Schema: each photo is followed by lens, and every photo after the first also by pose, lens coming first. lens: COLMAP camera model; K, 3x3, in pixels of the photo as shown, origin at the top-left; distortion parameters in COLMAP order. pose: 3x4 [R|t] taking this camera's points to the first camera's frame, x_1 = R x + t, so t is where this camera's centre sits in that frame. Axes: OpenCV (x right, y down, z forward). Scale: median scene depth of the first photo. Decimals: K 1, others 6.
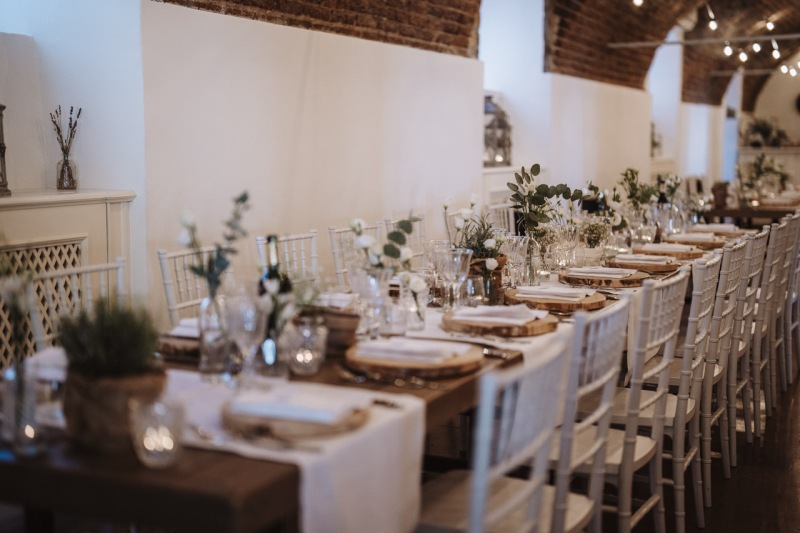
lens RADIAL K [[1103.8, 0, 400.0], [0, 1103.8, 266.5], [0, 0, 1]] dist [-0.128375, 0.893399]
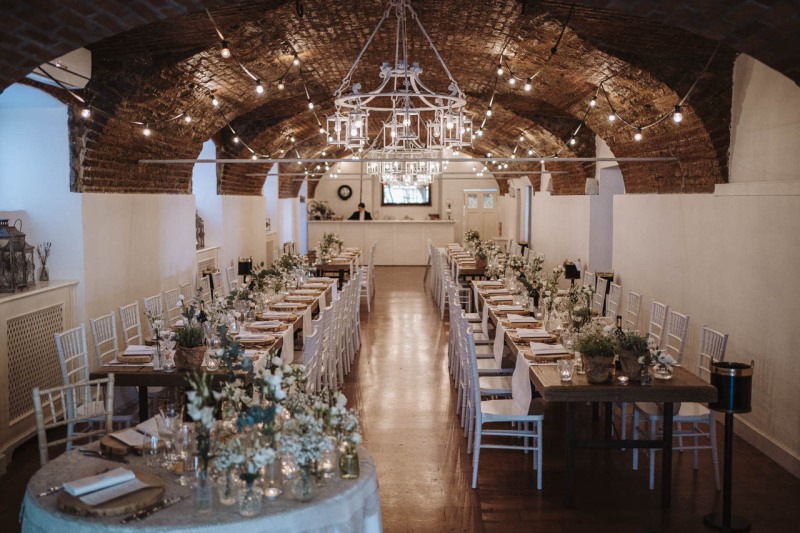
lens RADIAL K [[830.7, 0, 400.0], [0, 830.7, 266.5], [0, 0, 1]] dist [-0.000170, -0.000878]
pose [[0.908992, -0.040056, 0.414884, -0.165603], [0.052568, 0.998441, -0.018777, -0.015275], [-0.413485, 0.038878, 0.909681, -0.361929]]
